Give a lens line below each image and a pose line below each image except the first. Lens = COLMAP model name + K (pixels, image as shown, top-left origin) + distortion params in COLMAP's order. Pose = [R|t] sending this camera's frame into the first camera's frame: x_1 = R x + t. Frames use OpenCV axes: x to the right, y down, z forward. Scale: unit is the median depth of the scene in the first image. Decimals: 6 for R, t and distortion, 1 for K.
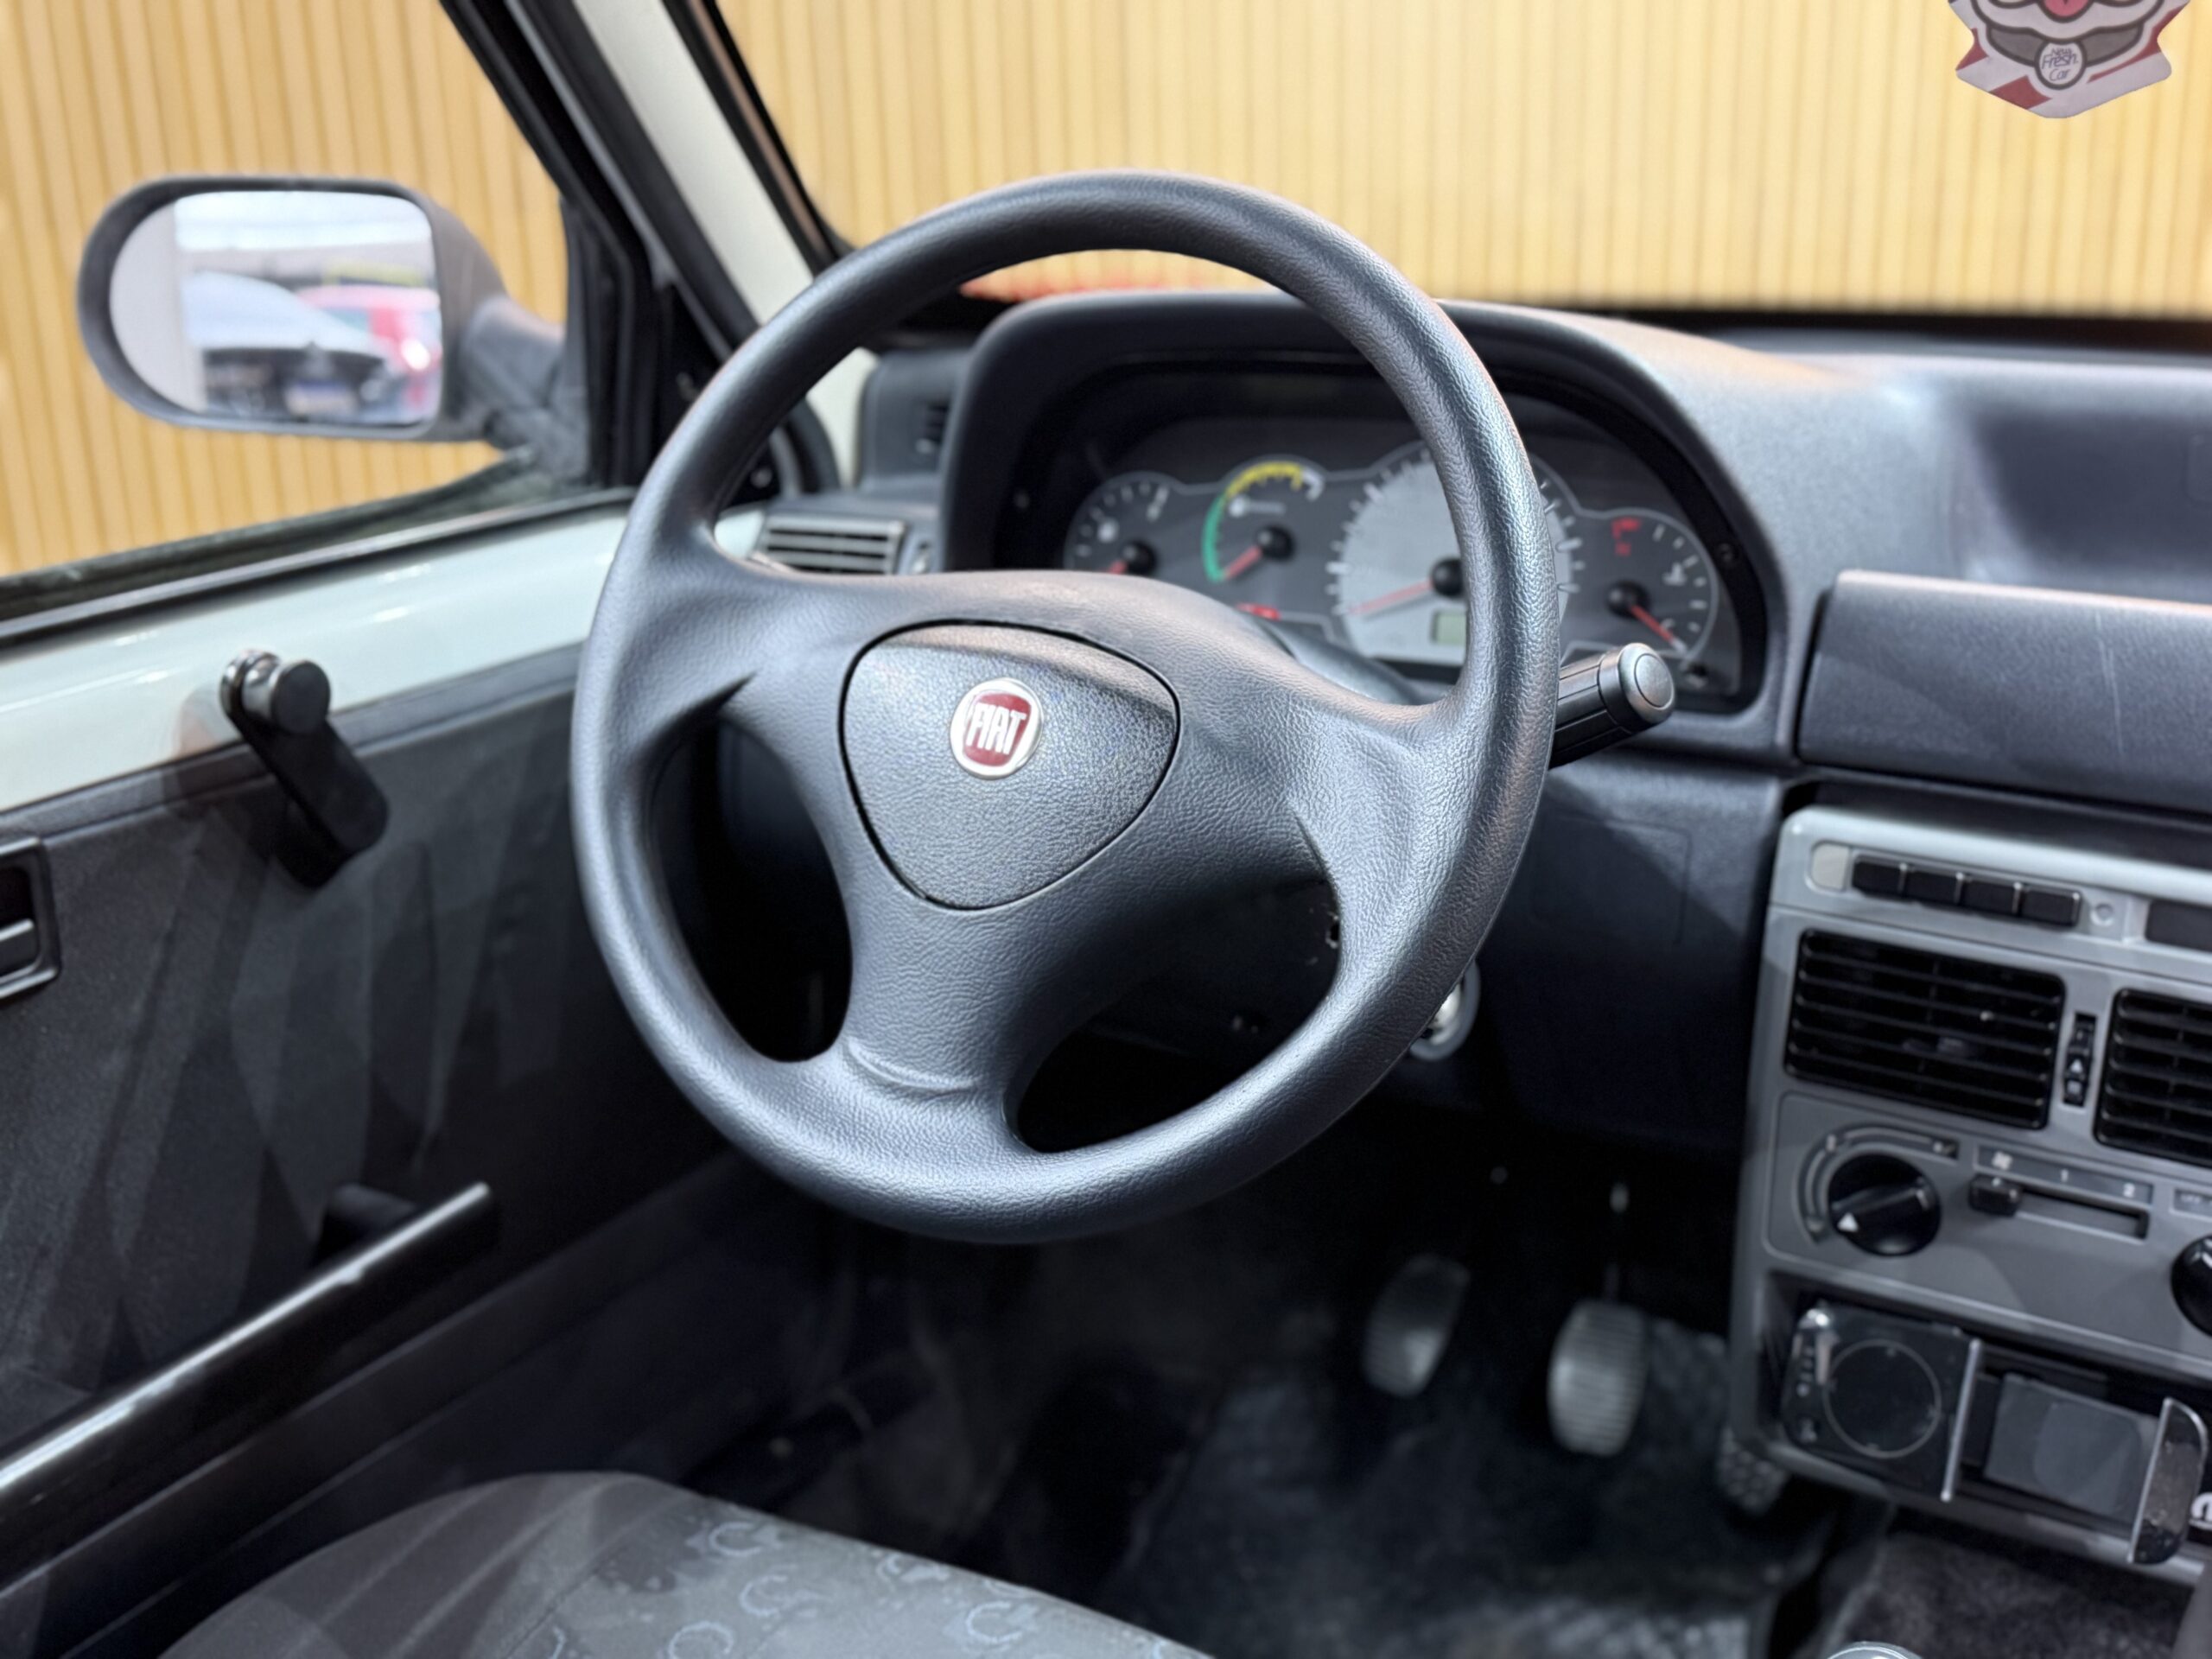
lens RADIAL K [[2458.6, 0, 1095.4], [0, 2458.6, 809.4], [0, 0, 1]] dist [0.089992, 0.000000]
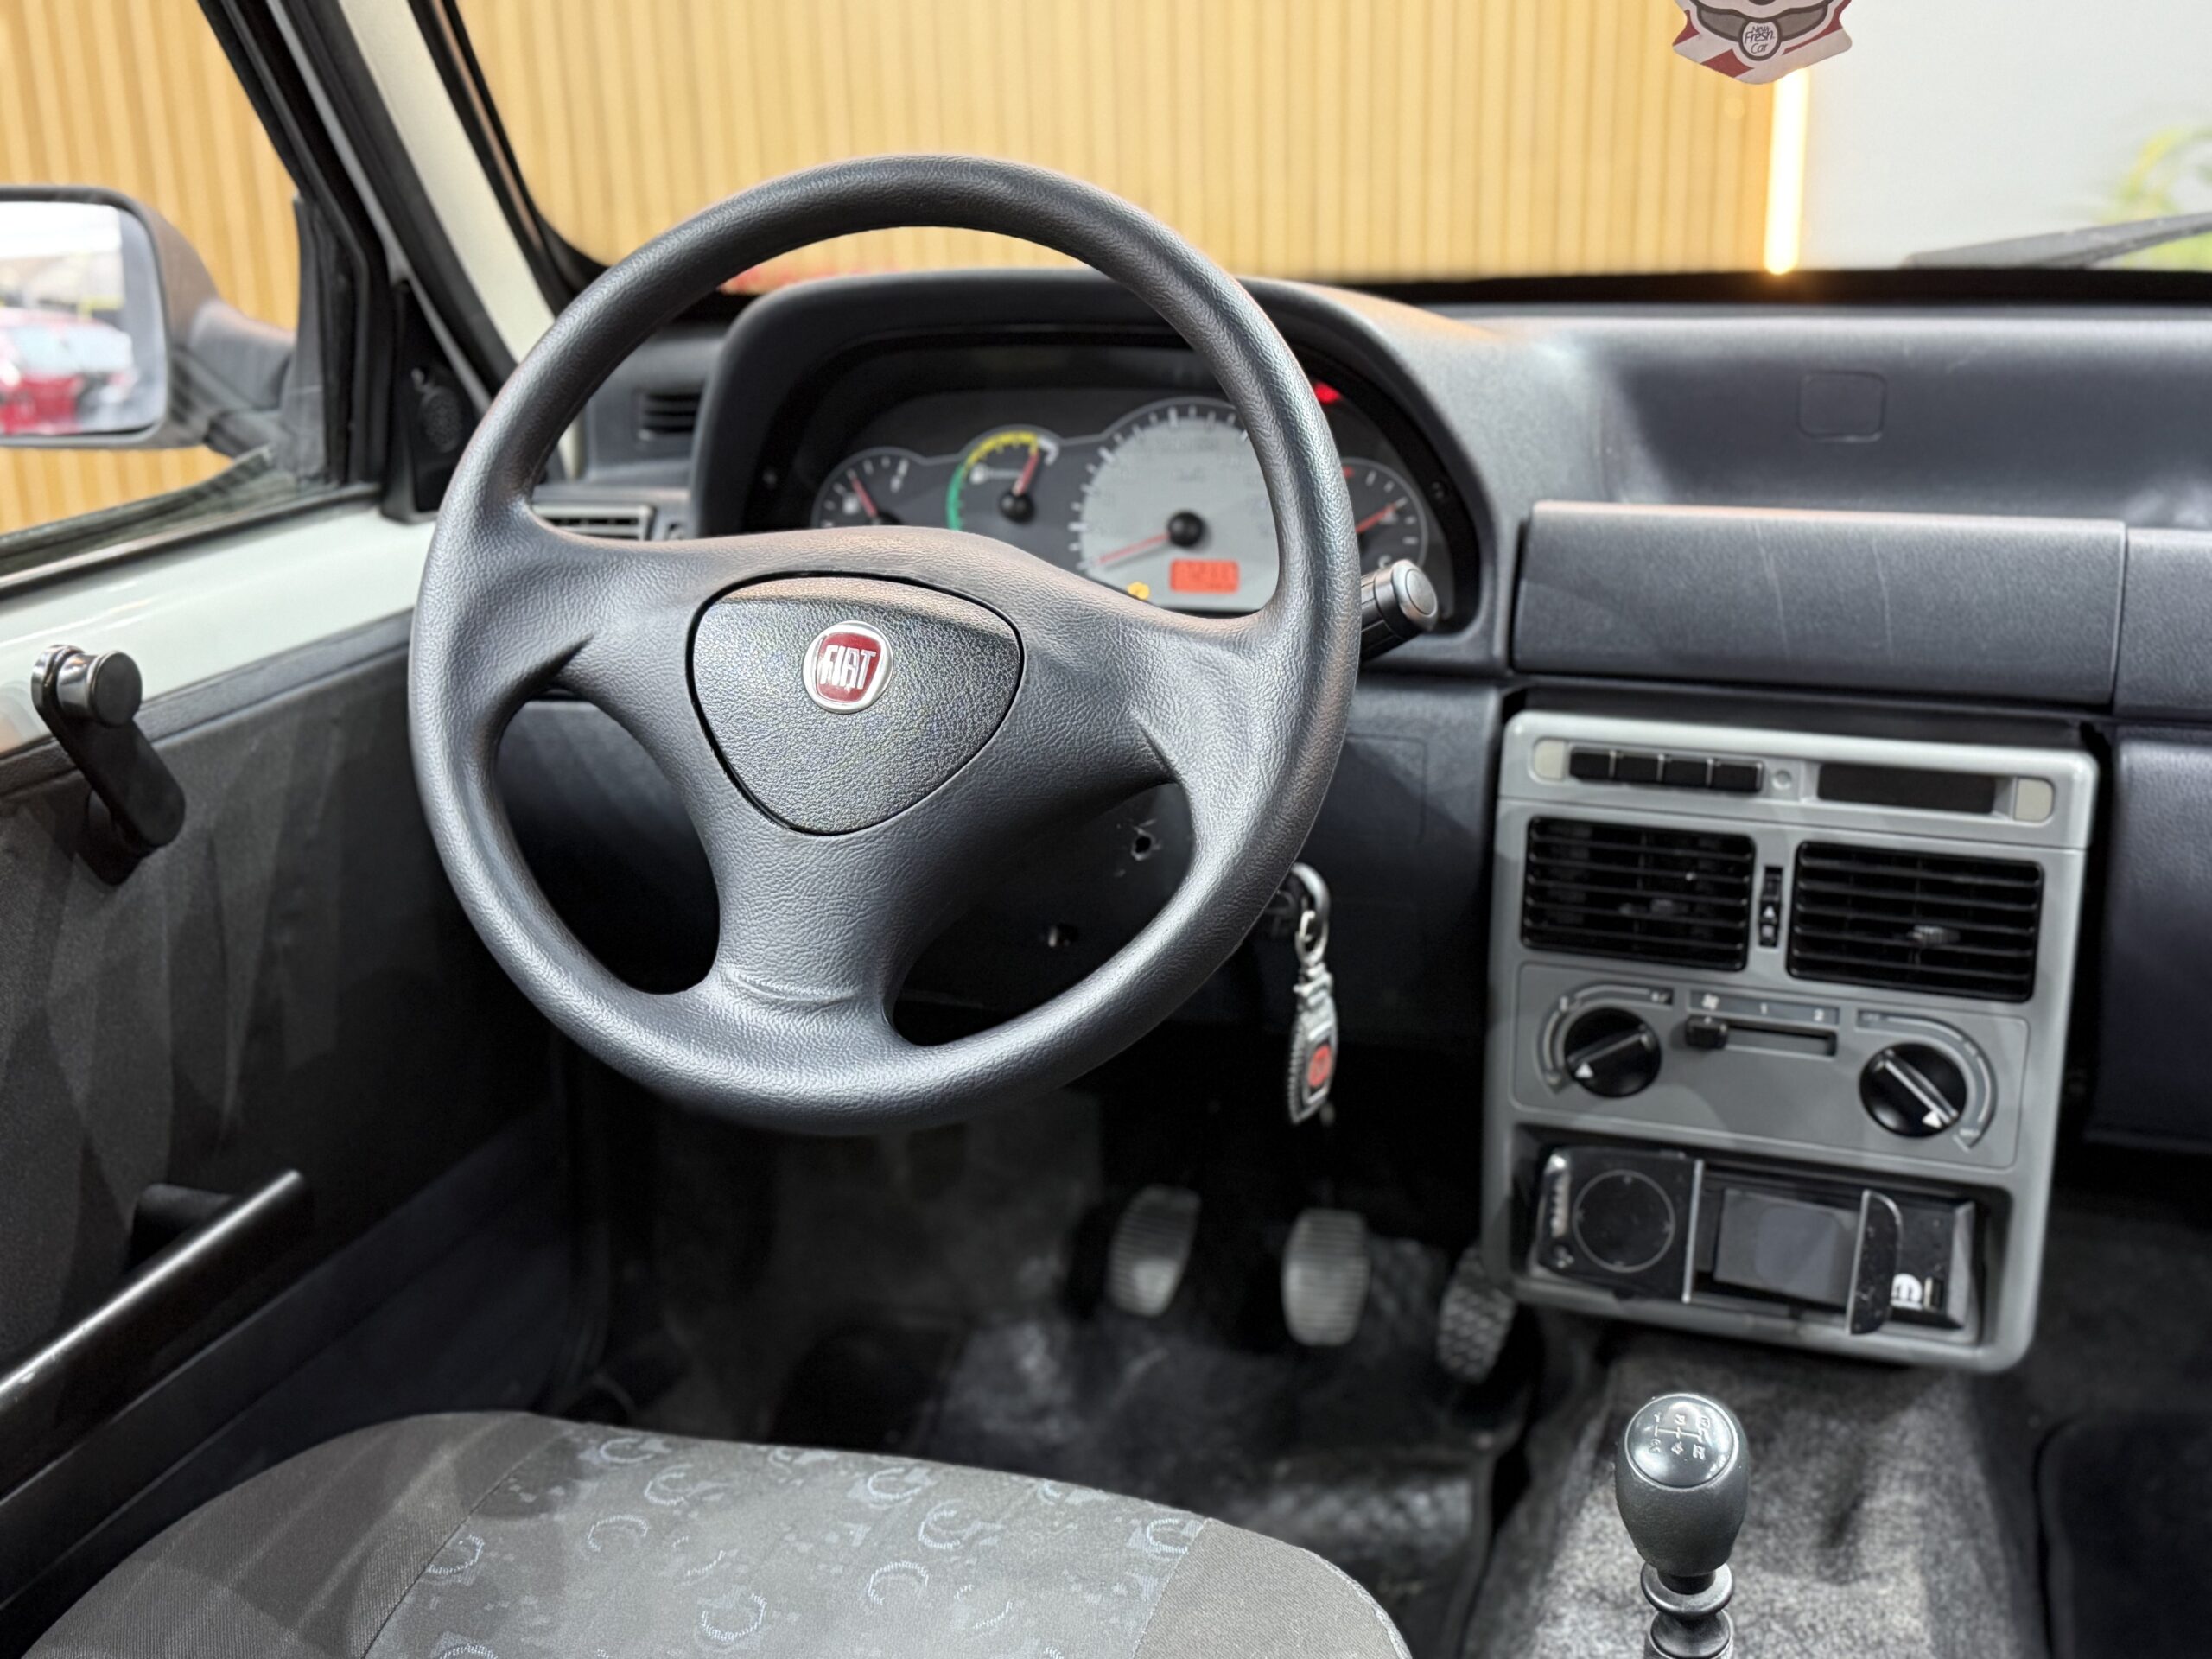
lens RADIAL K [[2531.9, 0, 1103.5], [0, 2531.9, 840.1], [0, 0, 1]] dist [0.108759, 0.000000]
pose [[0.979722, -0.070342, 0.187606, -0.124132], [0.070828, 0.997480, 0.004120, 0.039986], [-0.187423, 0.009251, 0.982236, -0.104995]]
